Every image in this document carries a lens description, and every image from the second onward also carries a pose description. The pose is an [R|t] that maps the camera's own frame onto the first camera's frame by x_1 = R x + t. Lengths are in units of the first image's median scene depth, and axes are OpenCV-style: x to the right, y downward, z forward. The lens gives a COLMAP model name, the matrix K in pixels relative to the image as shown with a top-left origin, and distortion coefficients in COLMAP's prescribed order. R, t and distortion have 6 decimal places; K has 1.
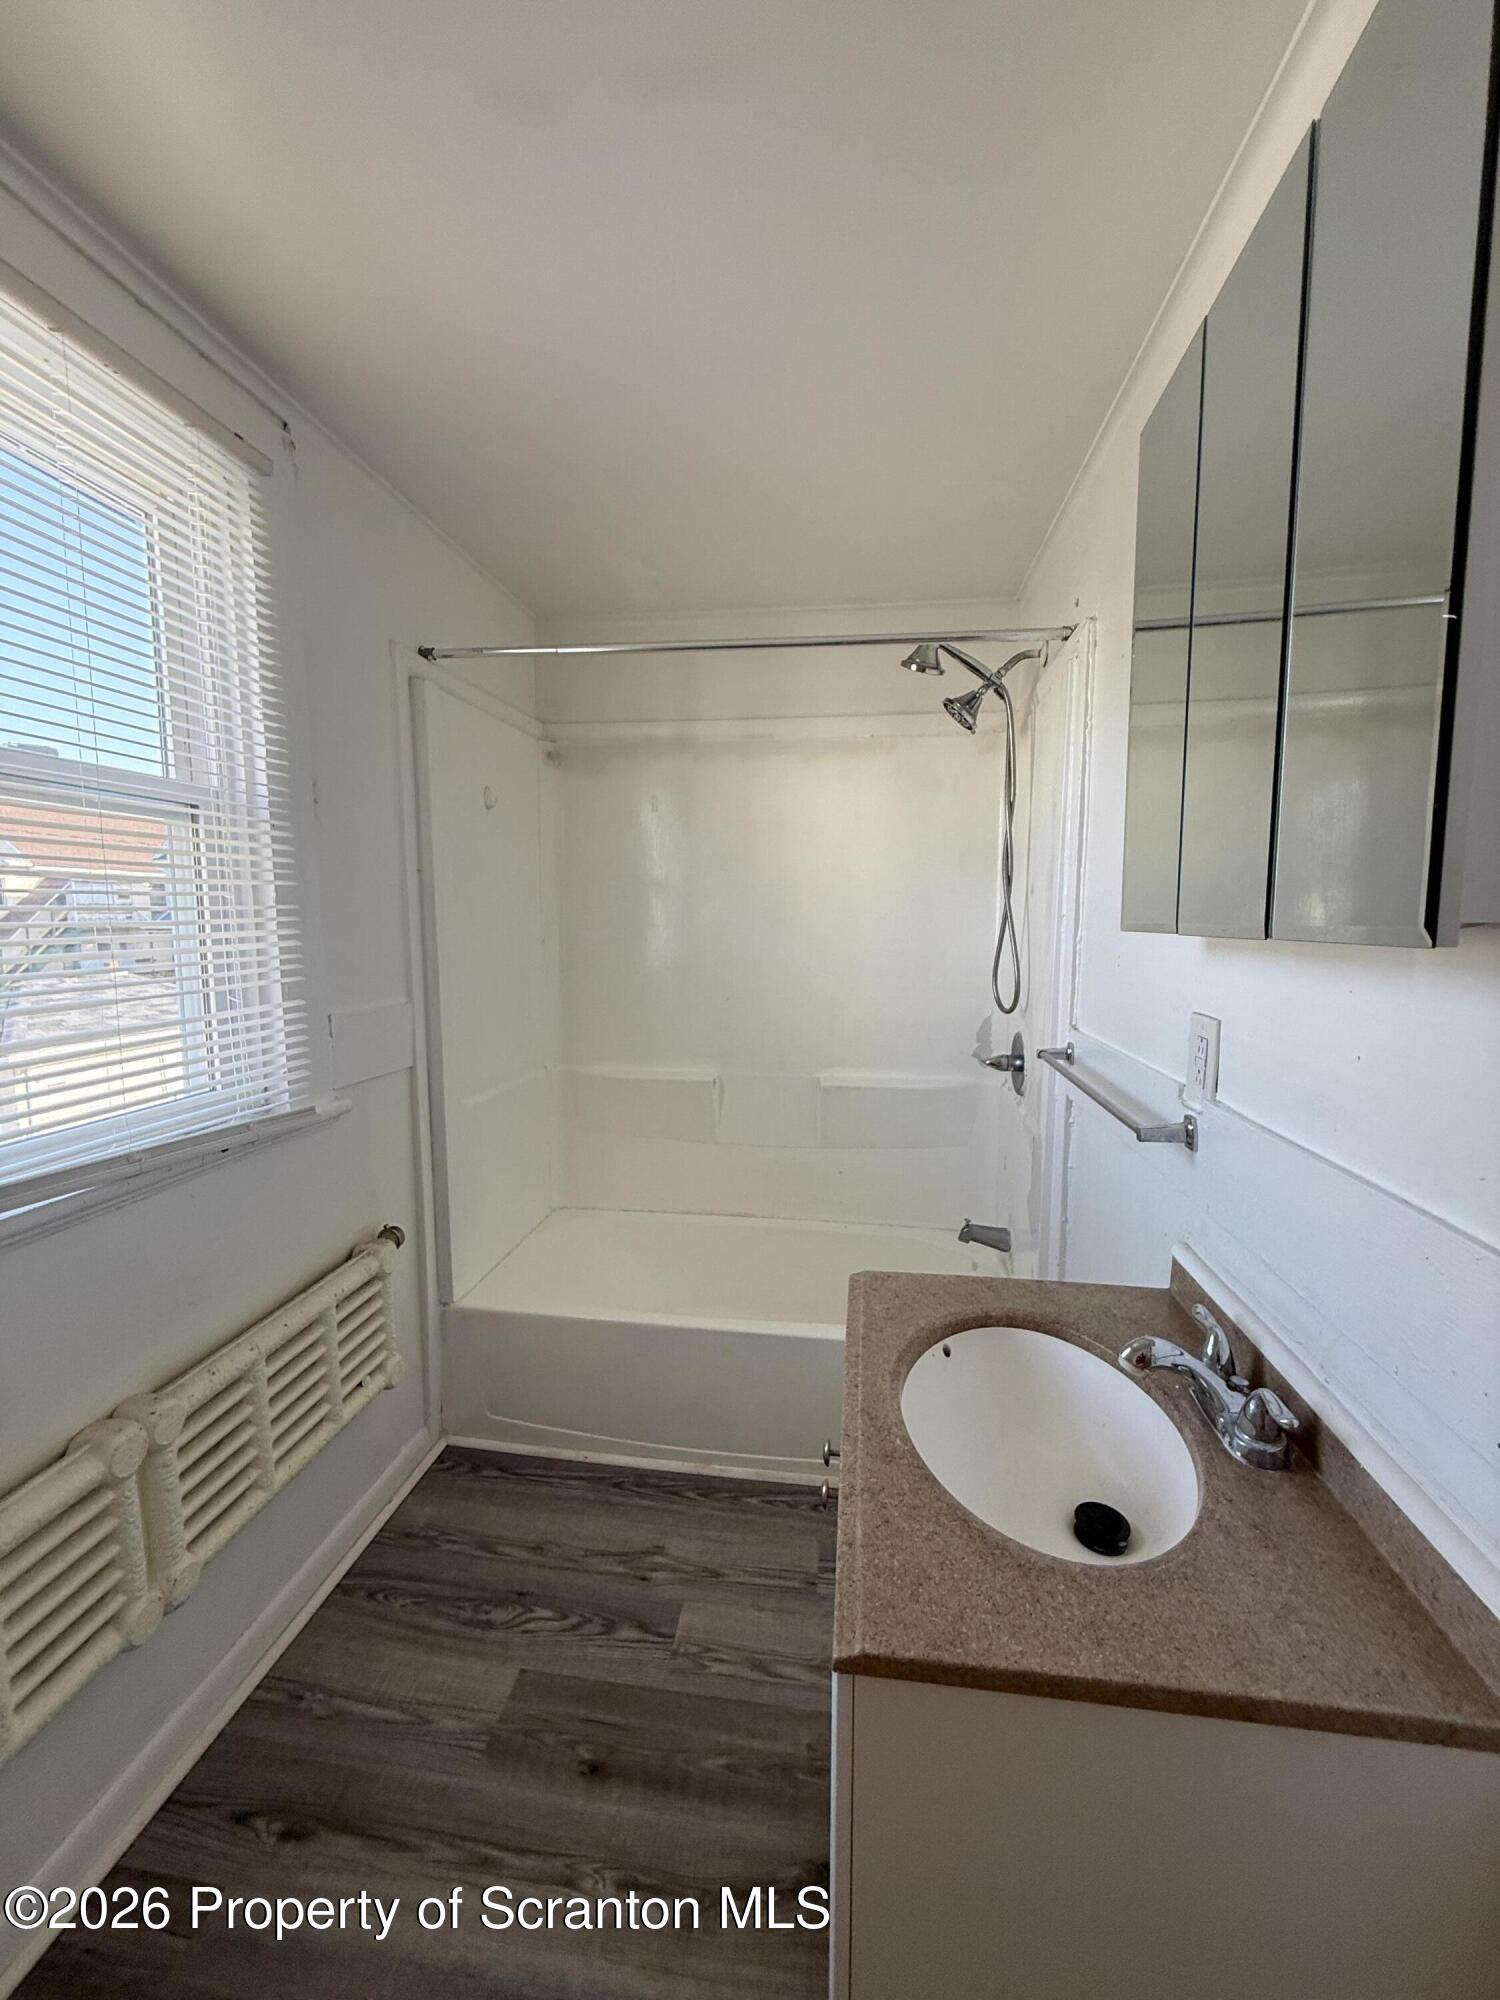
lens RADIAL K [[797.2, 0, 754.9], [0, 797.2, 994.5], [0, 0, 1]] dist [-0.000534, 0.000470]
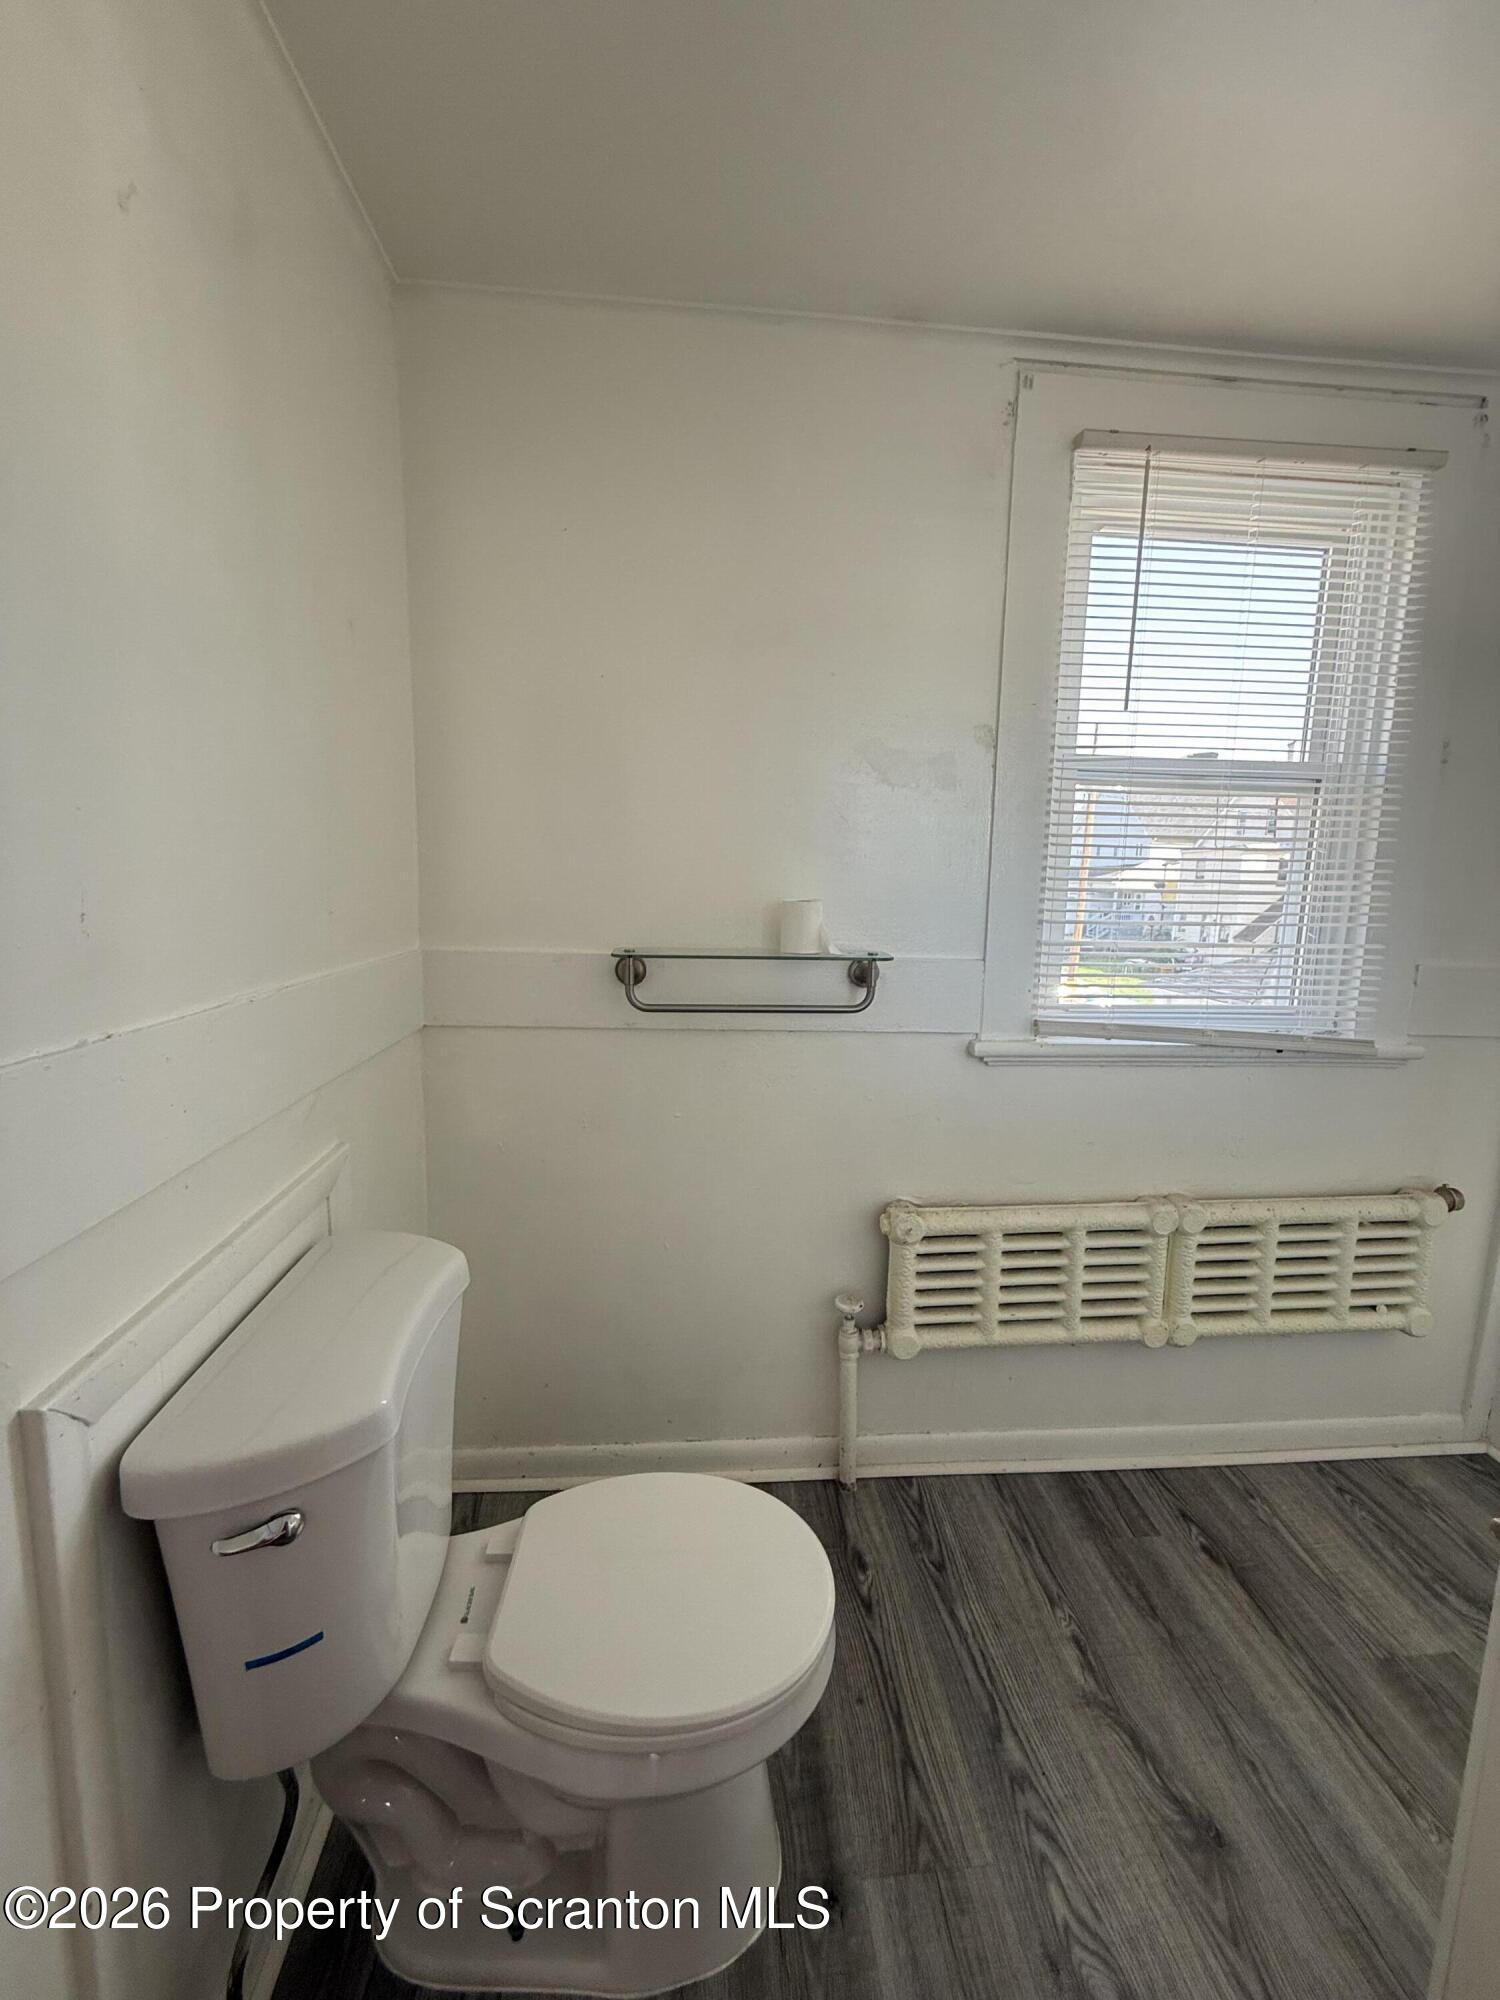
lens RADIAL K [[797.2, 0, 747.9], [0, 797.2, 1000.7], [0, 0, 1]] dist [-0.000534, 0.000470]
pose [[0.216626, 0.145123, -0.965408, 0.356720], [-0.118017, 0.985530, 0.121666, 0.057097], [0.969095, 0.087578, 0.230619, -0.124499]]
